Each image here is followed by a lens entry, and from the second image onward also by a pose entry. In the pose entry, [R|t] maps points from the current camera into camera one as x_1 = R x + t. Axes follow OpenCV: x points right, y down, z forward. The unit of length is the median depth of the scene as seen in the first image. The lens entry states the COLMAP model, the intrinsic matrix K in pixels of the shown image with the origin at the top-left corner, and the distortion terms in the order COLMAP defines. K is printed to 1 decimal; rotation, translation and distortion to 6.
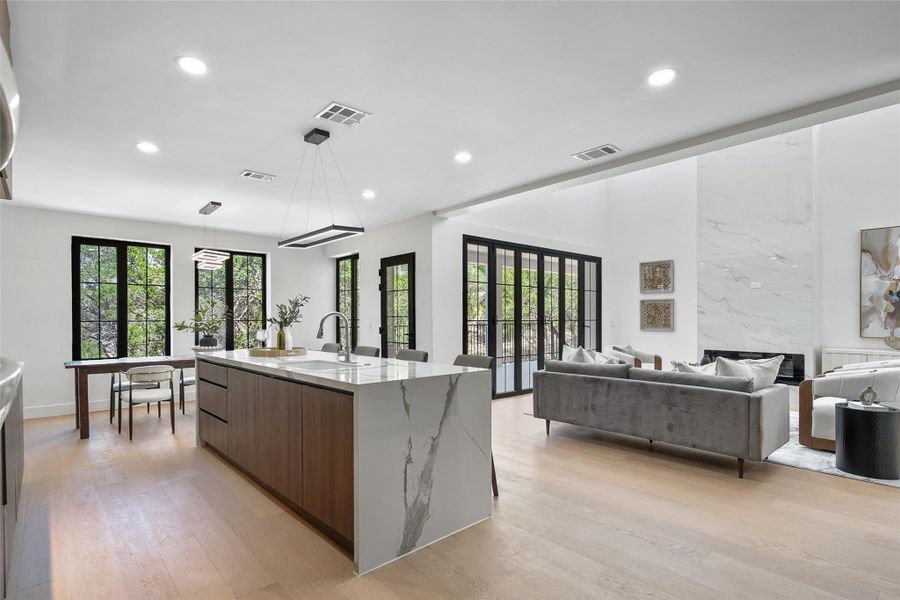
lens RADIAL K [[451.4, 0, 413.5], [0, 451.4, 320.0], [0, 0, 1]] dist [-0.002799, -0.000163]
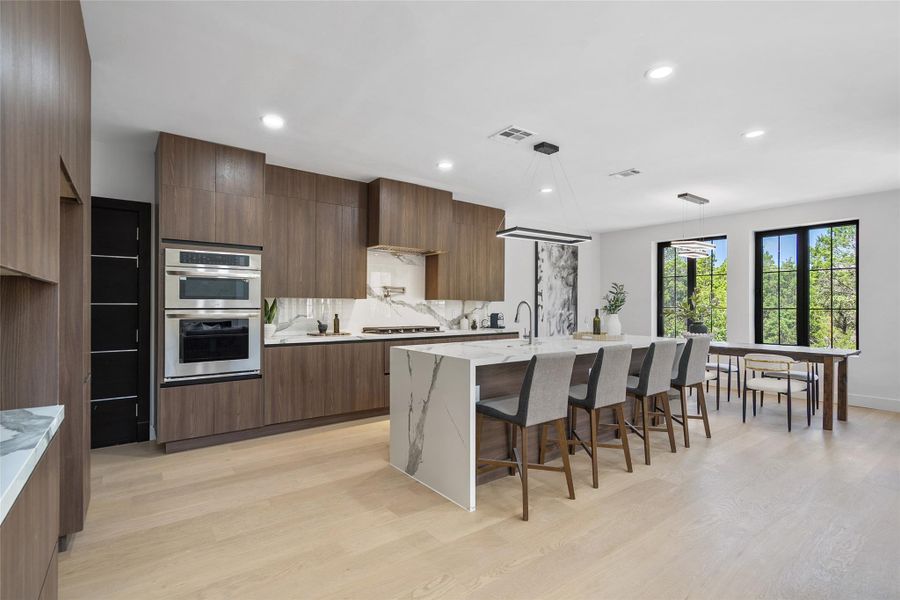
lens RADIAL K [[417.6, 0, 446.5], [0, 417.6, 304.6], [0, 0, 1]] dist [-0.011929, 0.000279]
pose [[-0.061735, 0.001166, -0.998092, 0.505313], [-0.007530, 0.999970, 0.001634, -0.004193], [0.998064, 0.007617, -0.061725, 0.477536]]
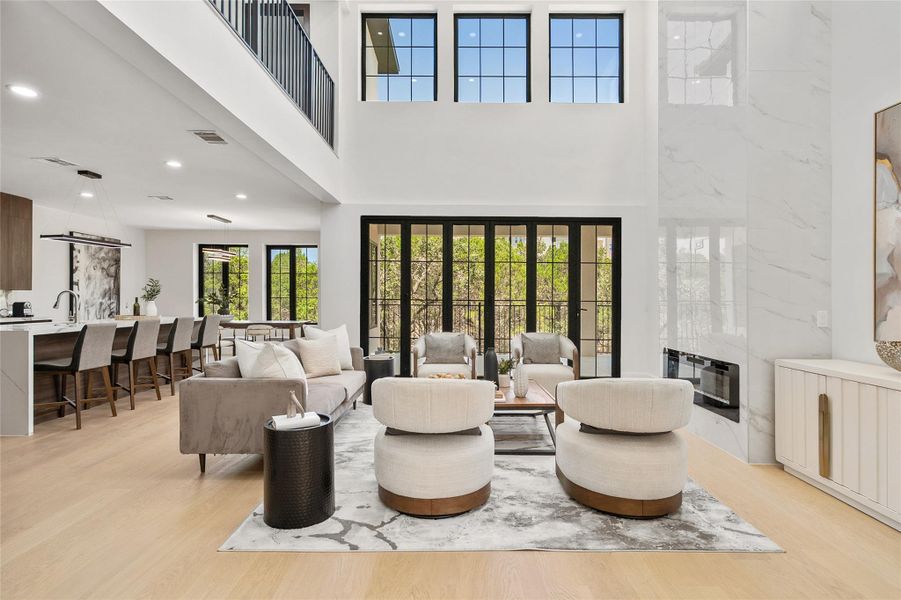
lens RADIAL K [[442.0, 0, 450.5], [0, 442.0, 300.0], [0, 0, 1]] dist [0.011849, -0.000266]
pose [[0.769848, 0.009488, -0.638156, 0.976444], [-0.009610, 0.999948, 0.003275, -0.001453], [0.638155, 0.003611, 0.769900, 0.366240]]
